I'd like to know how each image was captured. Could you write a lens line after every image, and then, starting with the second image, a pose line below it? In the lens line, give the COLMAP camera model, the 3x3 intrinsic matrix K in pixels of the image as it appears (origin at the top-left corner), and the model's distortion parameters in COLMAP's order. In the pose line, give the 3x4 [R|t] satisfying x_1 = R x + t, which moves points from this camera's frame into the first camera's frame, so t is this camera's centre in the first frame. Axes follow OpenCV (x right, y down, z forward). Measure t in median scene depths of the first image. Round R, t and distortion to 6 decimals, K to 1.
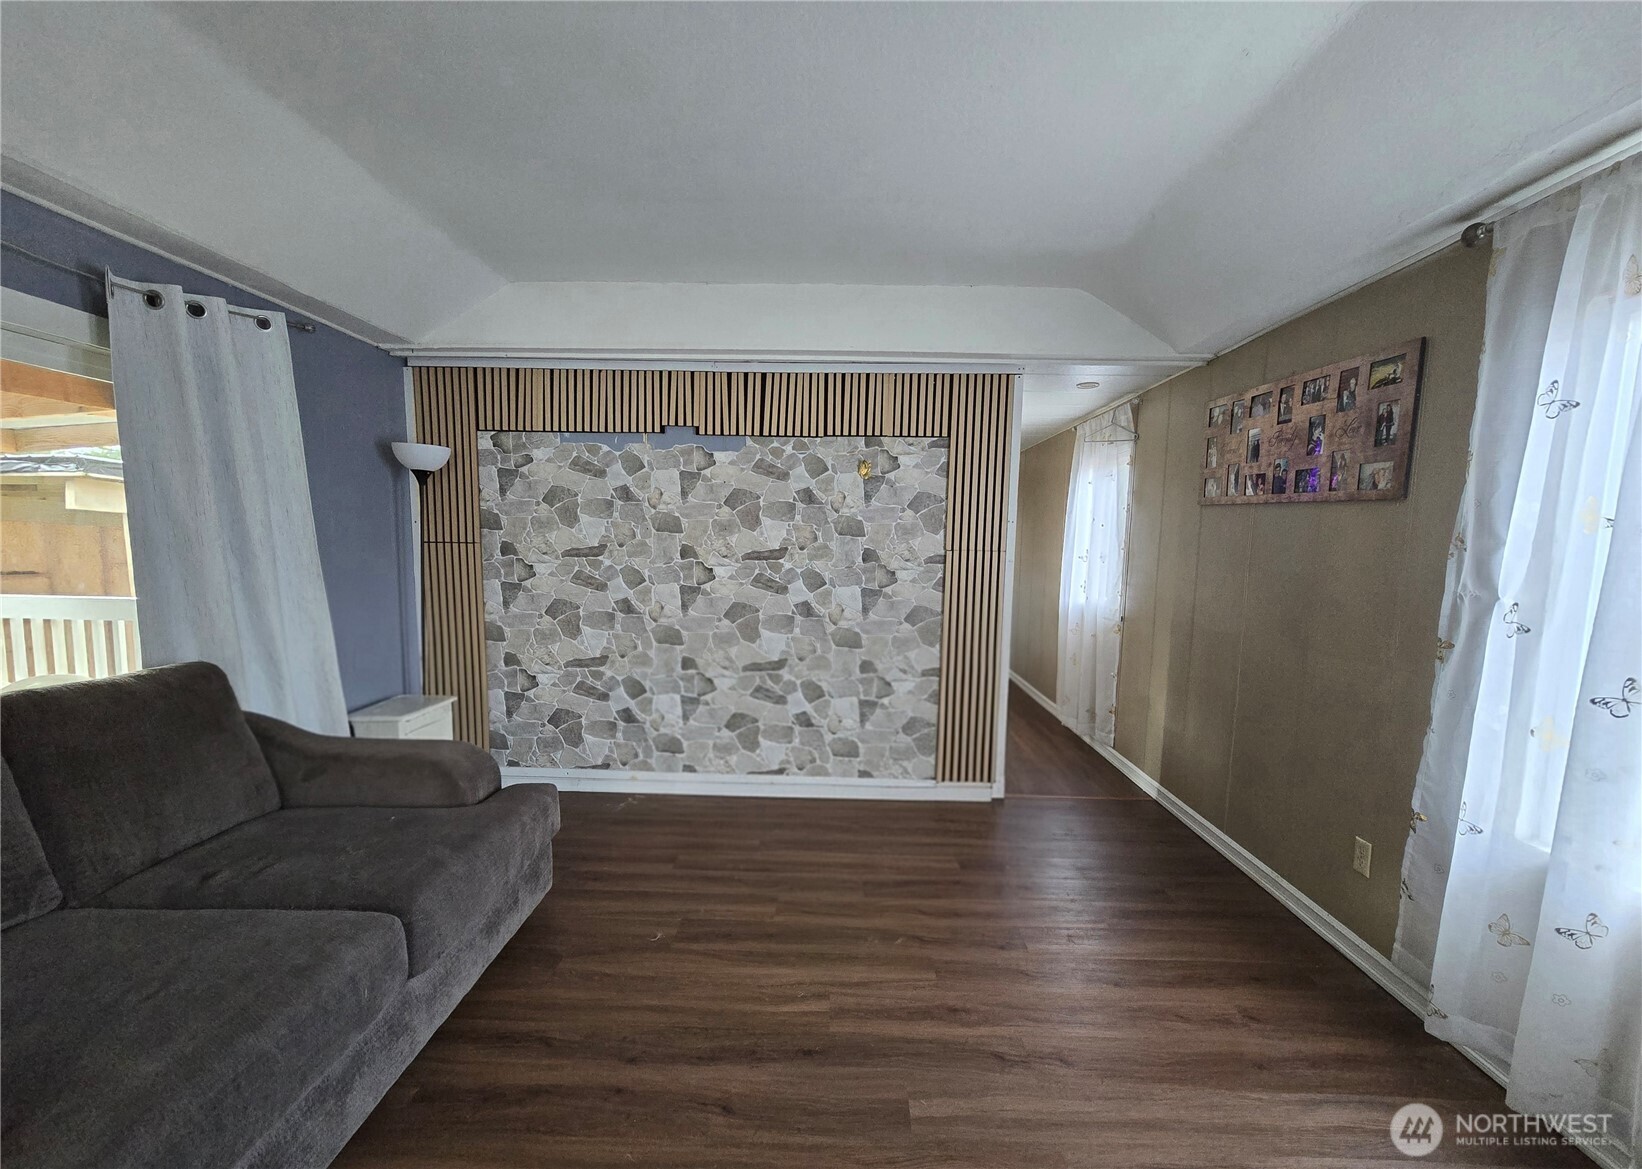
lens RADIAL K [[665.9, 0, 827.2], [0, 665.9, 607.6], [0, 0, 1]] dist [-0.001302, -0.000341]
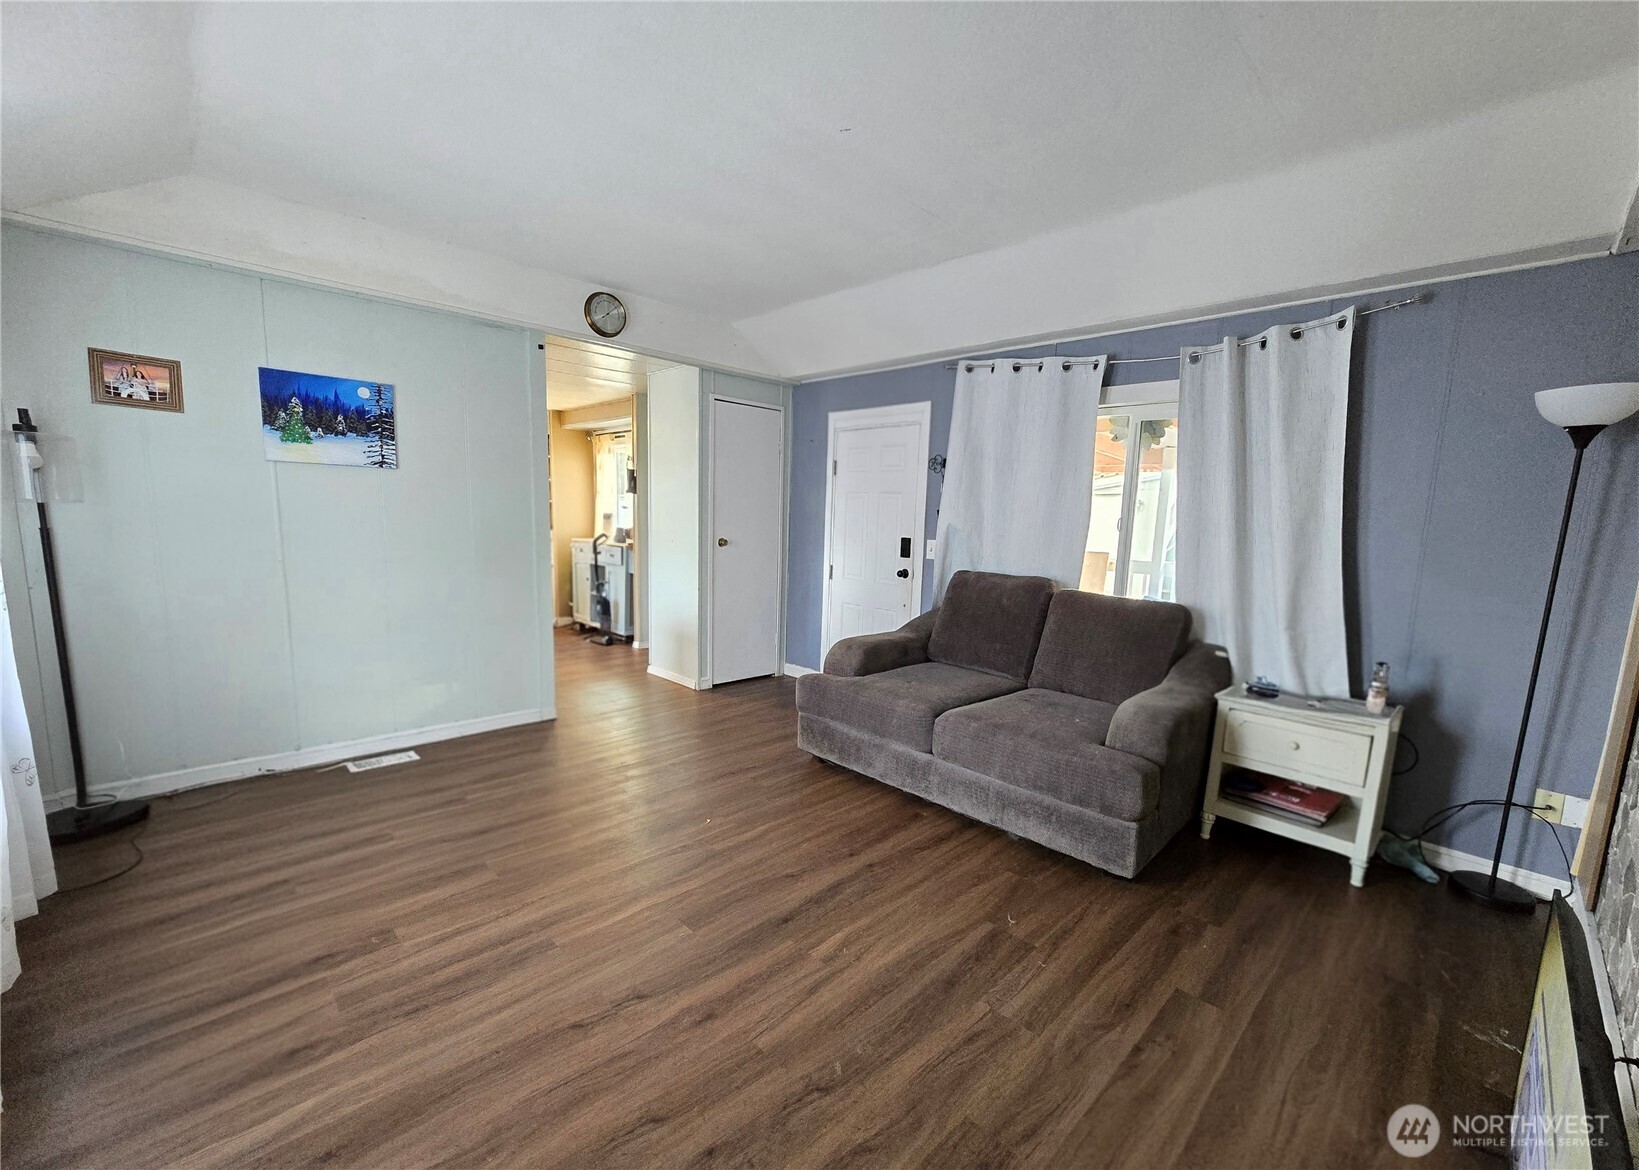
lens RADIAL K [[664.7, 0, 825.7], [0, 664.7, 608.0], [0, 0, 1]] dist [-0.001302, -0.000341]
pose [[-0.694548, 0.063363, -0.716651, 0.384694], [-0.121183, 0.971578, 0.203348, -0.068116], [0.709167, 0.228081, -0.667129, 0.888930]]
